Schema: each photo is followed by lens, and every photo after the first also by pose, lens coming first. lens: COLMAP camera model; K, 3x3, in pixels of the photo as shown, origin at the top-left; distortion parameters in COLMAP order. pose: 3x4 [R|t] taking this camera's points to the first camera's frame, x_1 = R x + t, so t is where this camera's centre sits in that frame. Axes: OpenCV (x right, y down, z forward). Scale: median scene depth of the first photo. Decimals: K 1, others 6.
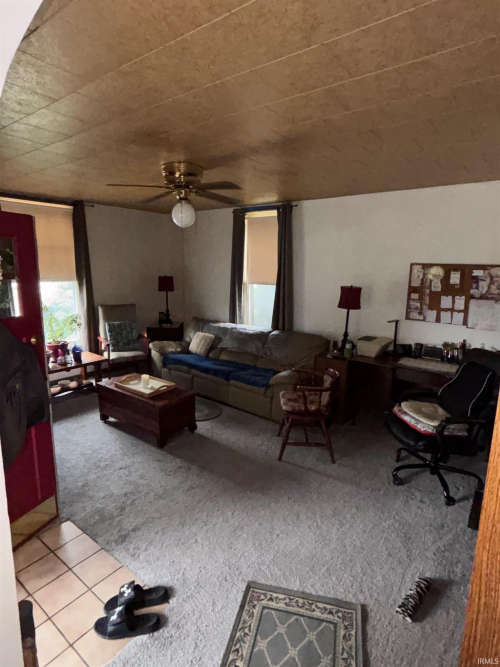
lens RADIAL K [[364.9, 0, 248.5], [0, 364.9, 335.9], [0, 0, 1]] dist [0.002648, -0.001071]
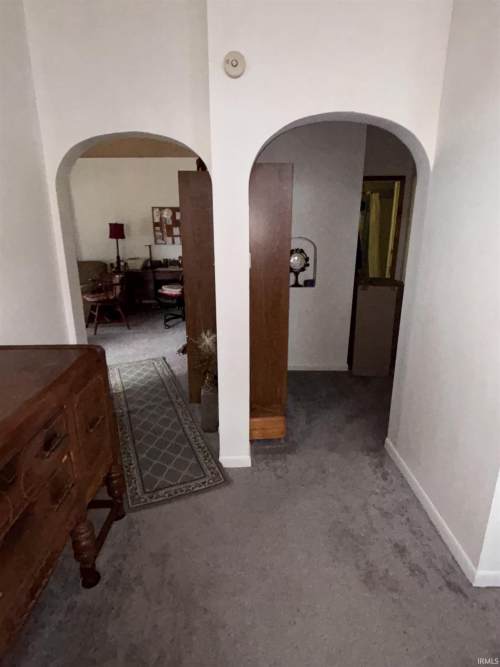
lens RADIAL K [[364.9, 0, 252.2], [0, 364.9, 335.3], [0, 0, 1]] dist [0.002648, -0.001071]
pose [[0.772681, -0.197859, 0.603171, -0.274993], [0.130547, 0.979402, 0.154041, 0.154773], [-0.621226, -0.040282, 0.782596, -0.512319]]
